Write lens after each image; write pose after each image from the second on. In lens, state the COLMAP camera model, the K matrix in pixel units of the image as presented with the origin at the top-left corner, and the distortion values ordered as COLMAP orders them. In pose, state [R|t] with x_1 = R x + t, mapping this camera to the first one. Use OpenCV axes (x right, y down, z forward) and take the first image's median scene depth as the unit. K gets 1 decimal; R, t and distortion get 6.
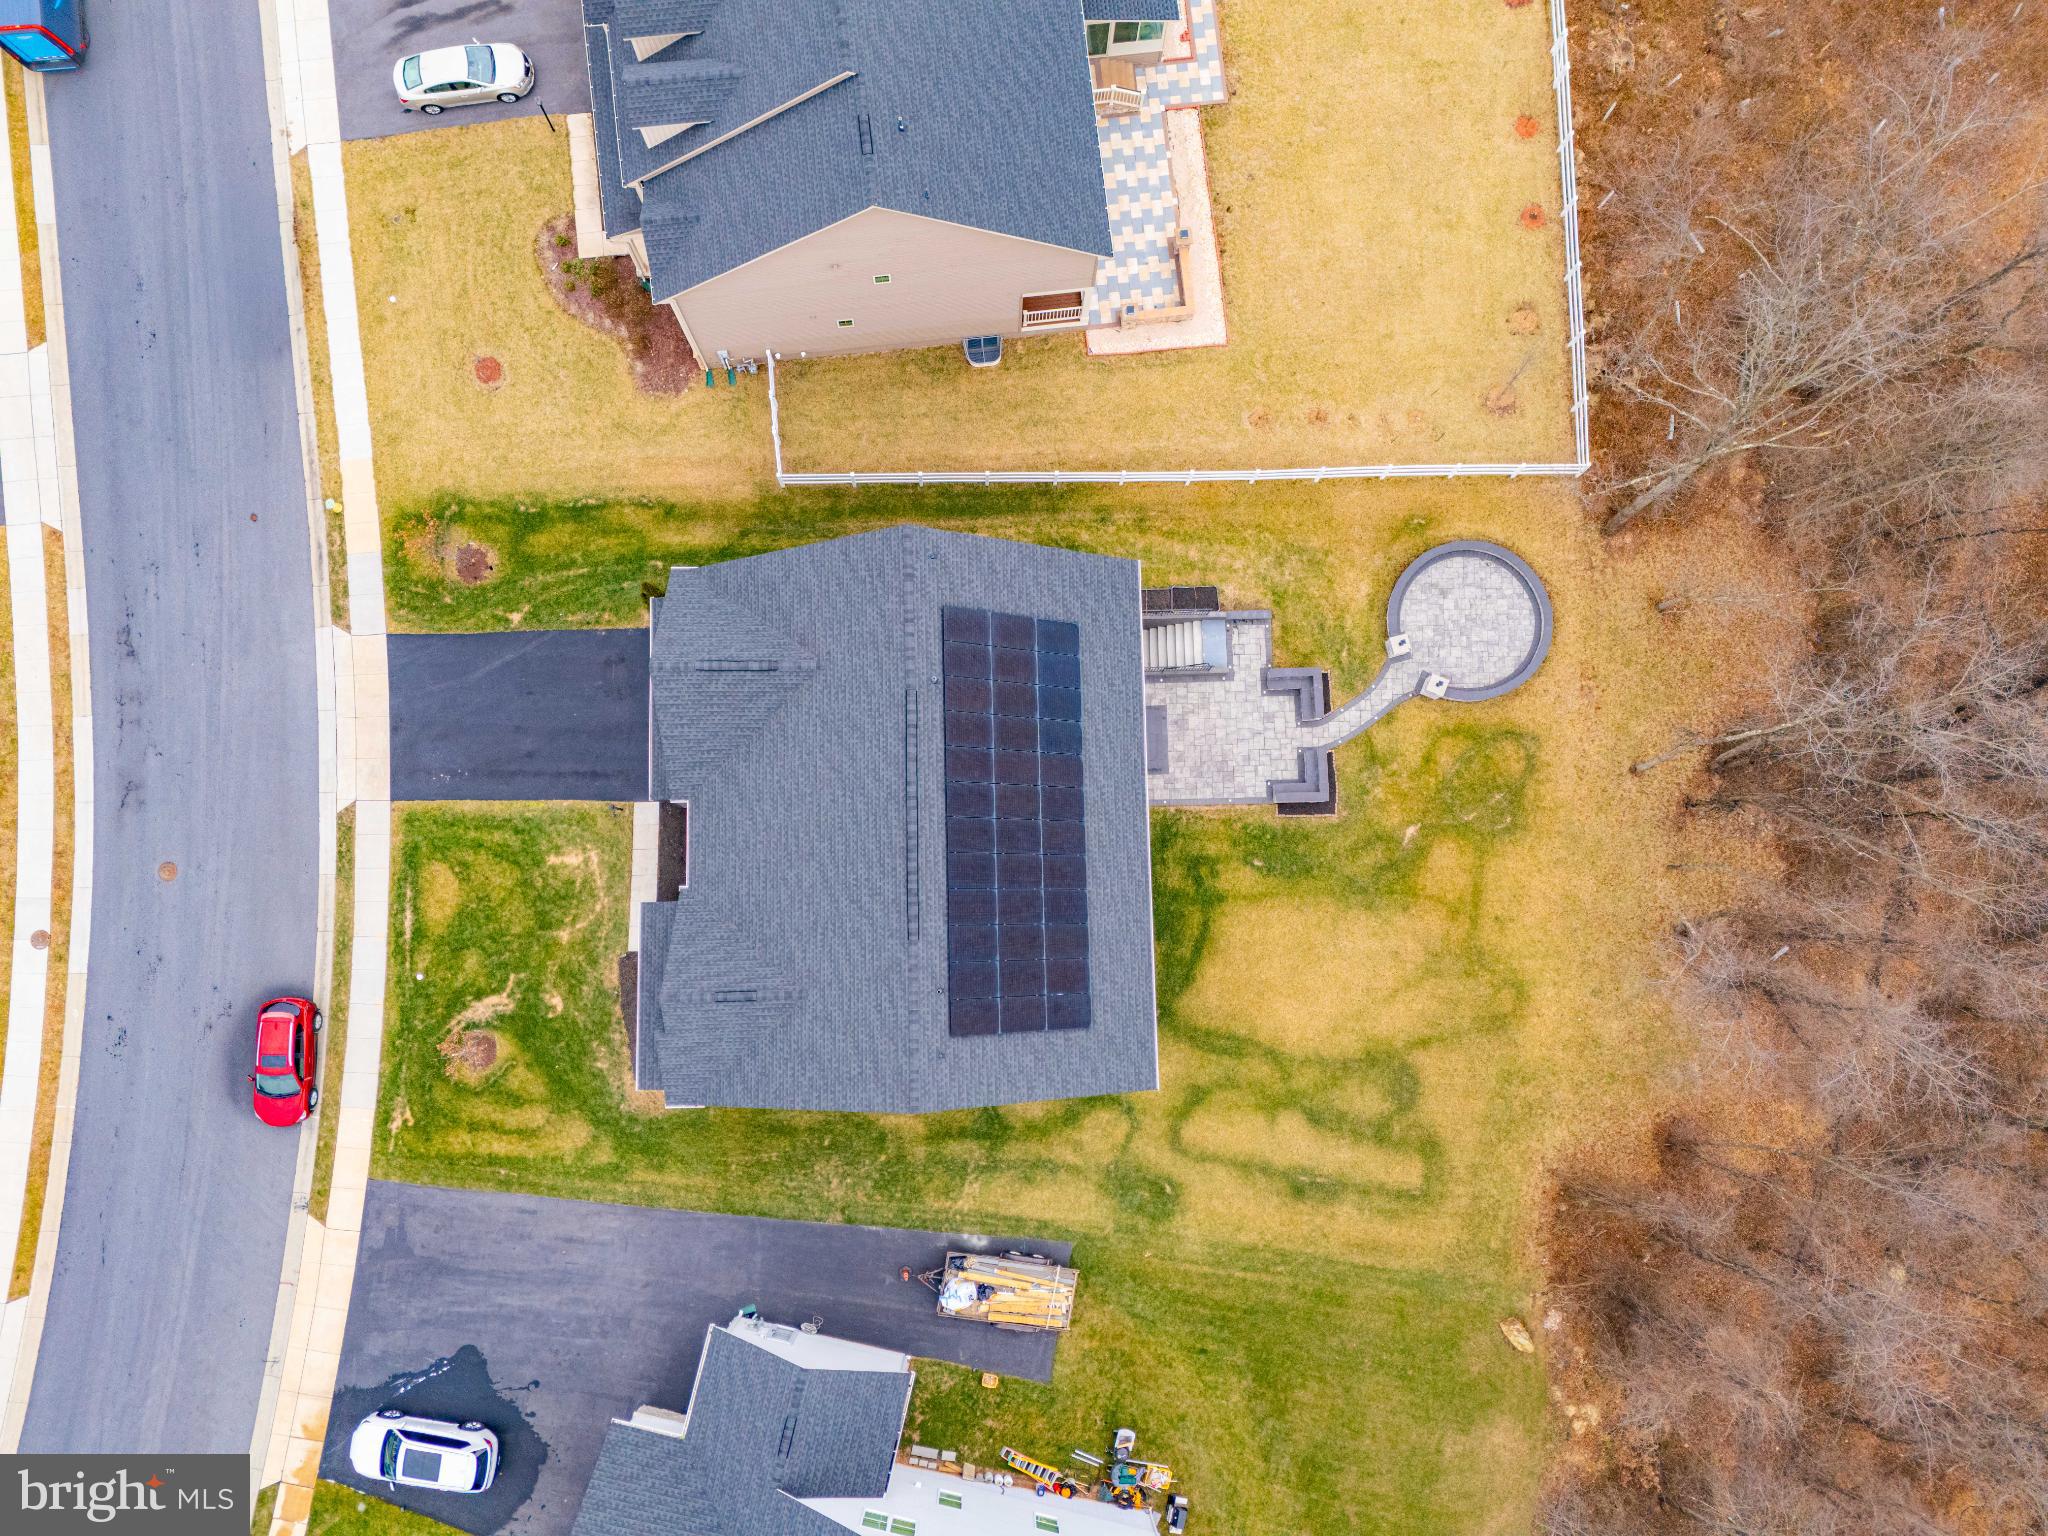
lens RADIAL K [[1496.1, 0, 1020.6], [0, 1496.1, 765.2], [0, 0, 1]] dist [0.085455, -0.074561]
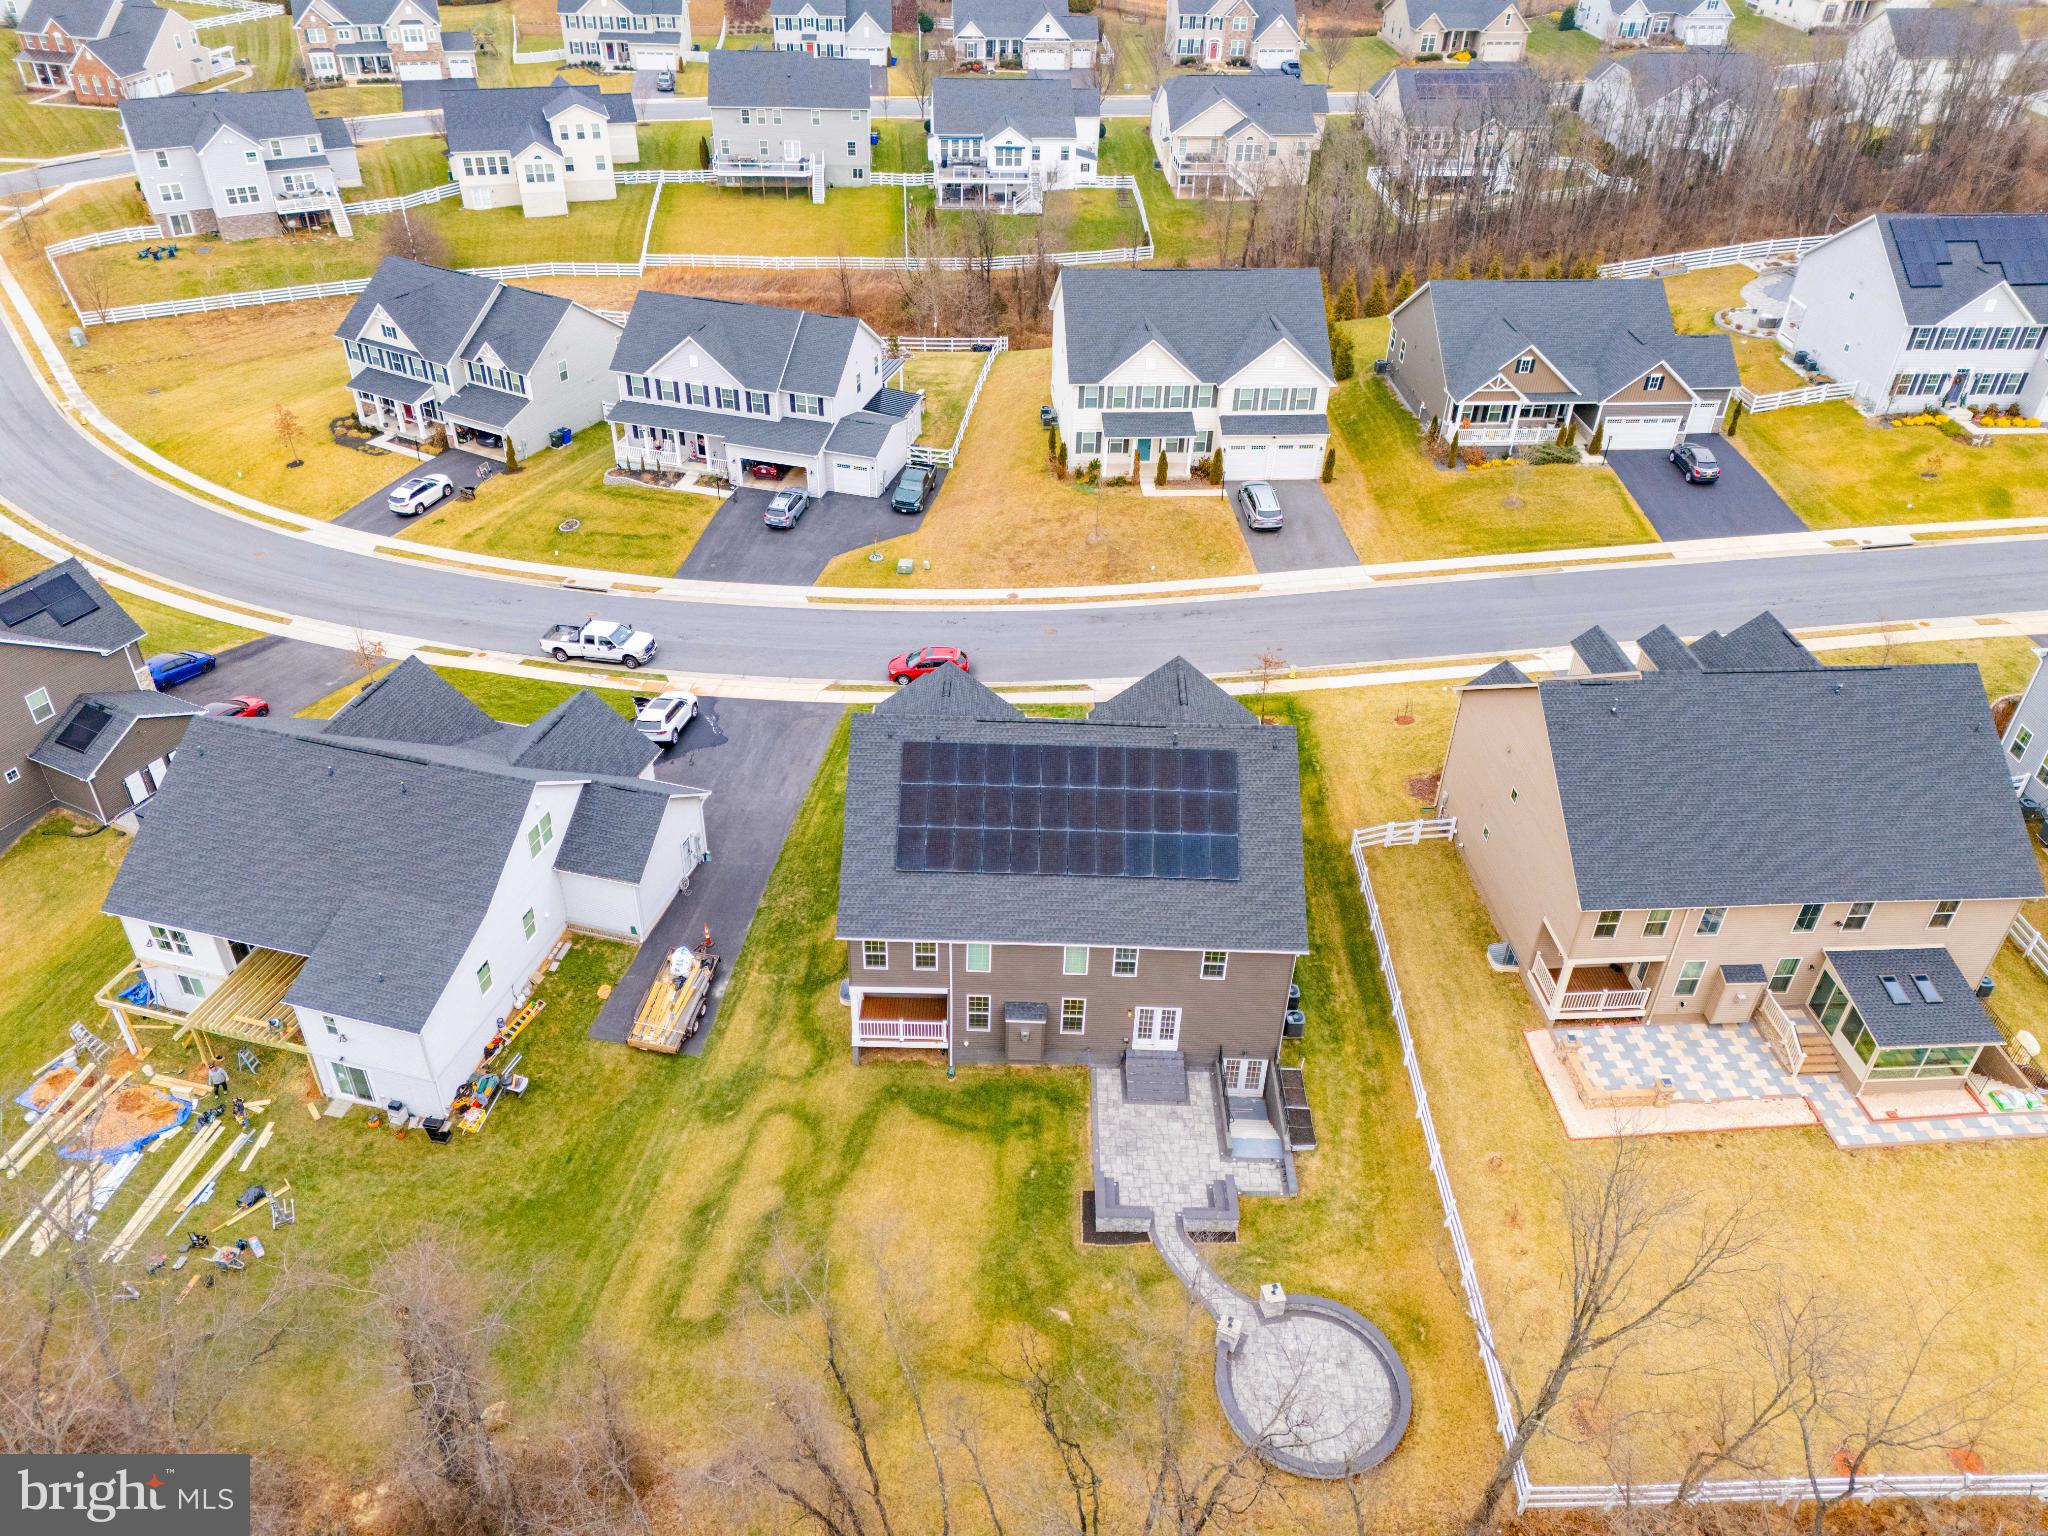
lens RADIAL K [[1496.1, 0, 1020.6], [0, 1496.1, 765.2], [0, 0, 1]] dist [0.085455, -0.074561]
pose [[-0.039396, 0.563586, -0.825117, 0.829293], [-0.994473, 0.058311, 0.087311, -0.028311], [0.097320, 0.823997, 0.558174, 0.229925]]
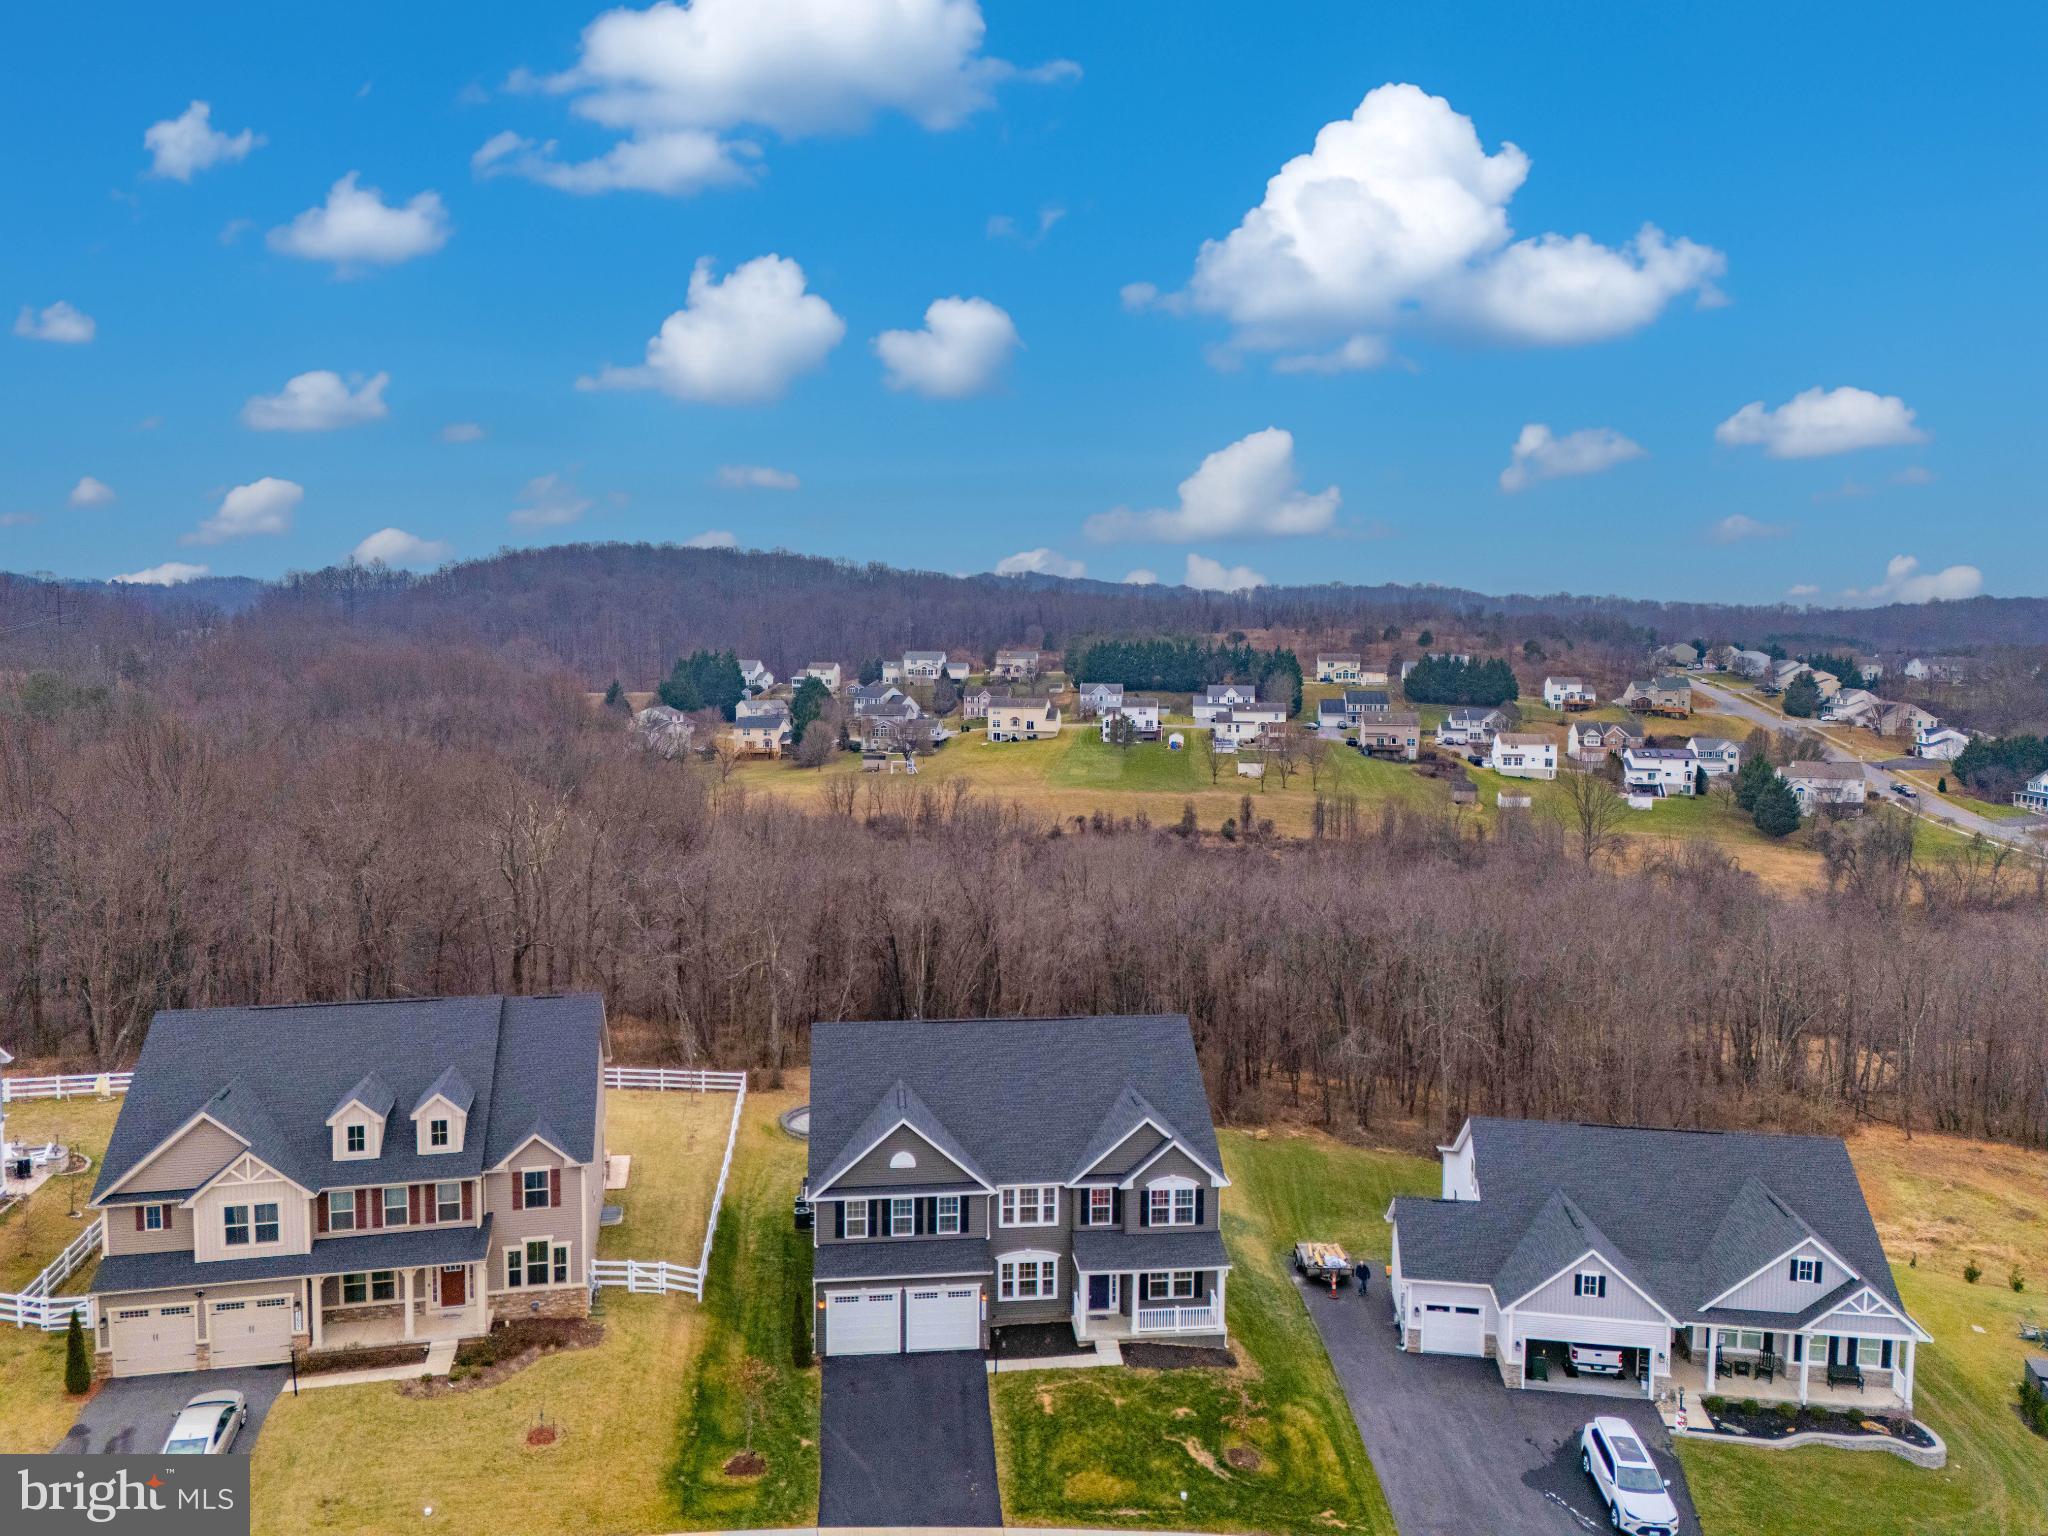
lens RADIAL K [[1524.1, 0, 1020.6], [0, 1524.1, 769.1], [0, 0, 1]] dist [0.085349, -0.072590]
pose [[-0.093322, -0.121750, 0.988164, -1.286258], [0.986678, 0.121526, 0.108155, -0.122700], [-0.133256, 0.985093, 0.108787, 0.450243]]
